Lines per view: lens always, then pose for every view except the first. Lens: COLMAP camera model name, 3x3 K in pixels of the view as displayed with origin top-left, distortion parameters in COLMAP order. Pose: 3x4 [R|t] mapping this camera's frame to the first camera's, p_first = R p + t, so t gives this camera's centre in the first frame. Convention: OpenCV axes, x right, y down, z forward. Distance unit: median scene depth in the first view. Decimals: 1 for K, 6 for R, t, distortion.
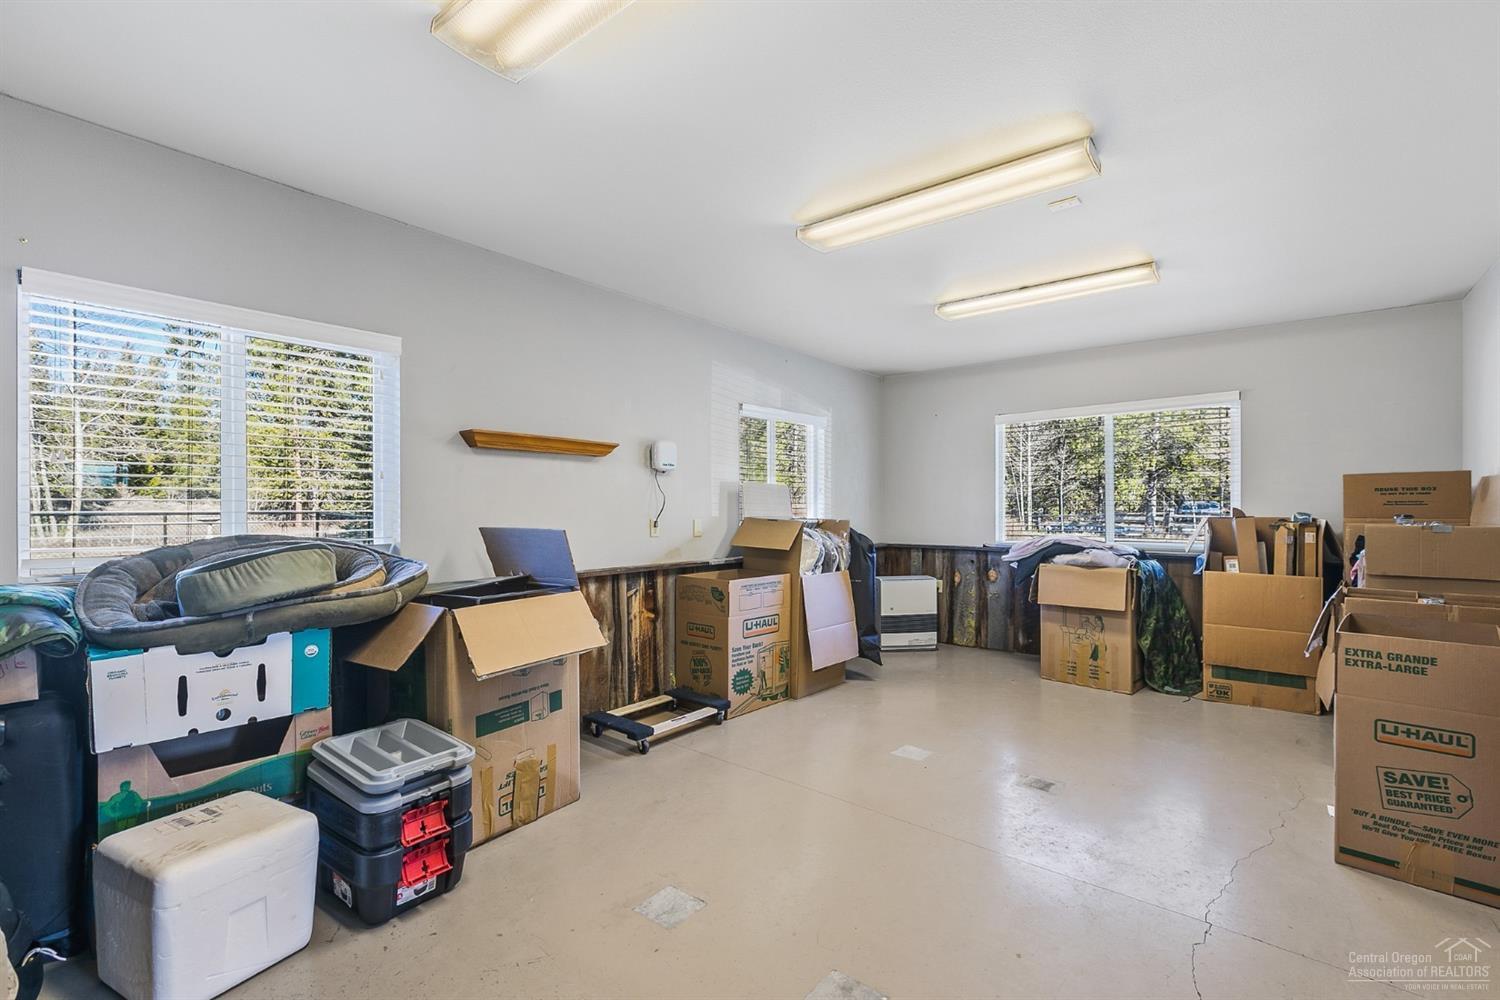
lens RADIAL K [[653.0, 0, 750.0], [0, 653.0, 500.0], [0, 0, 1]] dist [-0.021650, -0.000143]
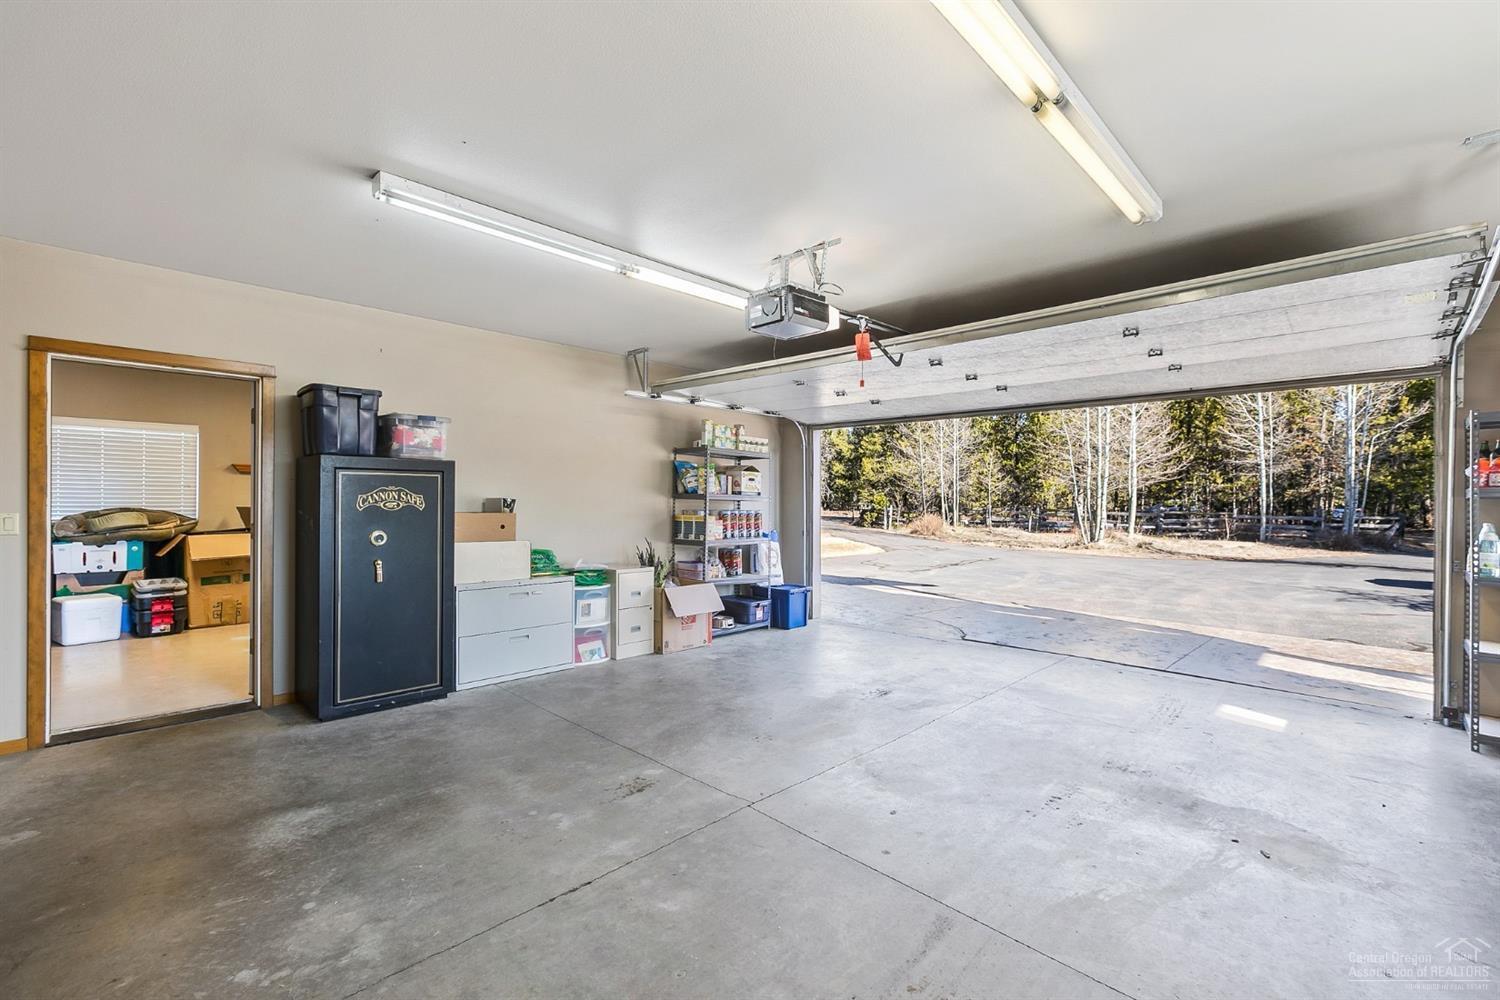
lens RADIAL K [[653.0, 0, 750.0], [0, 653.0, 500.0], [0, 0, 1]] dist [-0.021650, -0.000143]
pose [[0.995645, -0.000932, -0.093219, 2.327202], [0.001761, 0.999960, 0.008810, 0.004822], [0.093207, -0.008936, 0.995607, -1.570539]]
